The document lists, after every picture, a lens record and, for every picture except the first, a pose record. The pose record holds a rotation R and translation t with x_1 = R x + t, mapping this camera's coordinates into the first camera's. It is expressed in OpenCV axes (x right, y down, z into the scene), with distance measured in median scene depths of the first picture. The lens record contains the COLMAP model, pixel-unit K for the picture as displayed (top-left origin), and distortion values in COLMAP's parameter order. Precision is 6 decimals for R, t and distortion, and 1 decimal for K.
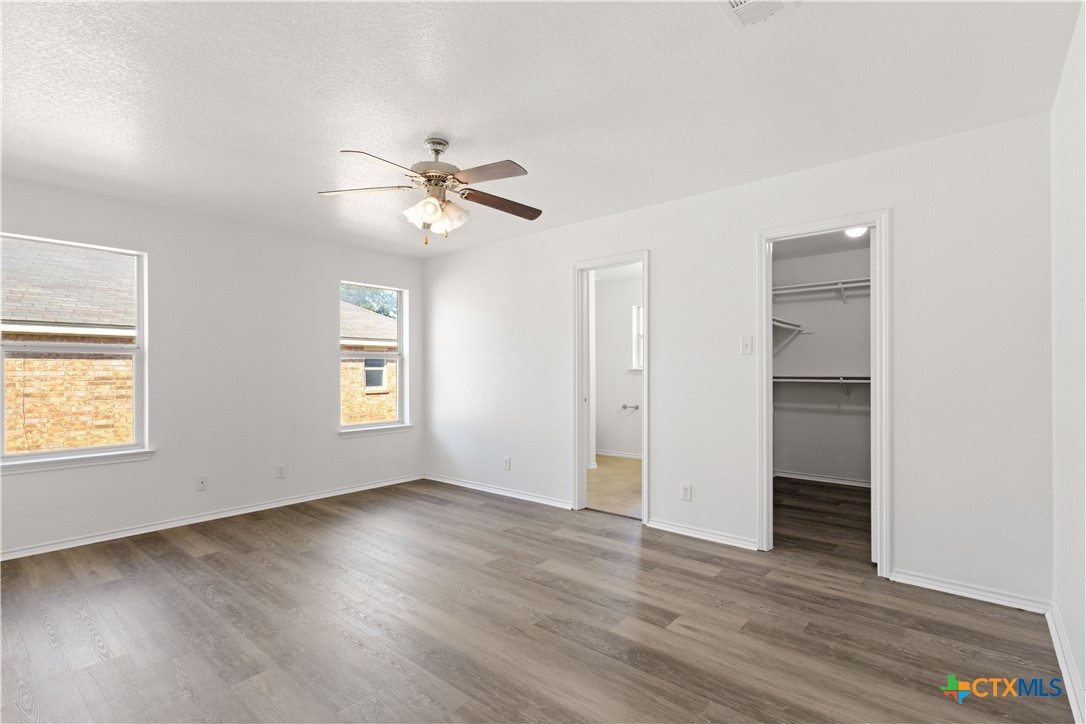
lens RADIAL K [[511.8, 0, 566.9], [0, 511.8, 364.0], [0, 0, 1]] dist [0.009549, 0.000237]
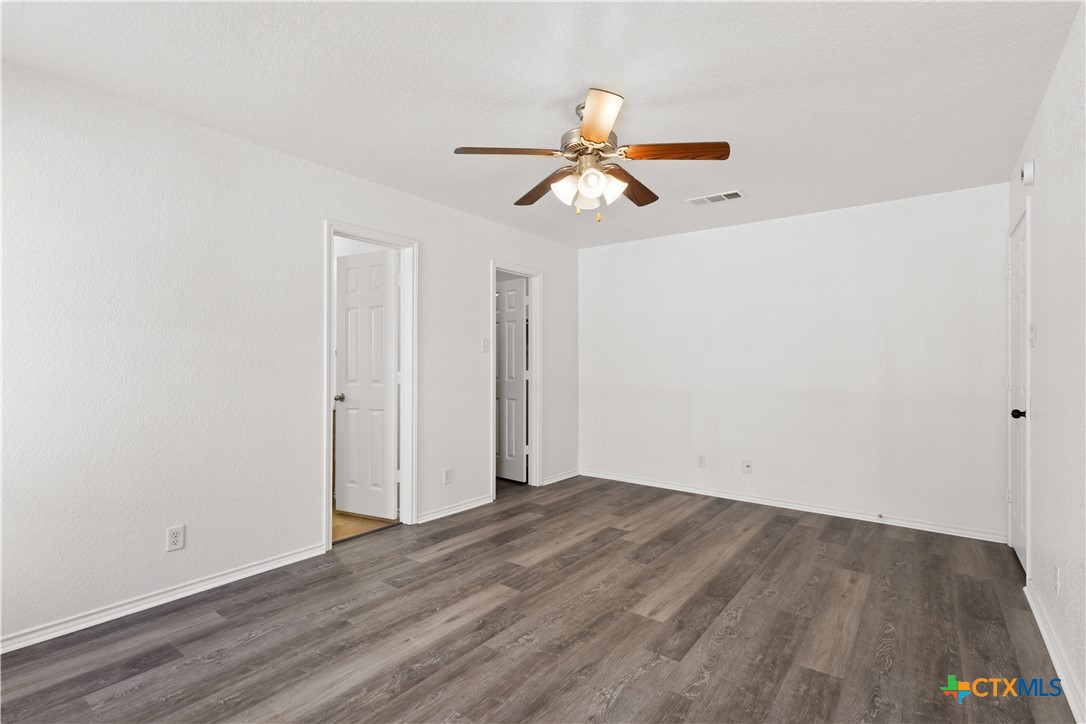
lens RADIAL K [[511.8, 0, 536.8], [0, 511.8, 370.9], [0, 0, 1]] dist [0.009549, 0.000237]
pose [[-0.028119, -0.008116, 0.999572, -1.047309], [-0.018713, 0.999796, 0.007591, 0.022810], [-0.999429, -0.018491, -0.028265, 1.049690]]
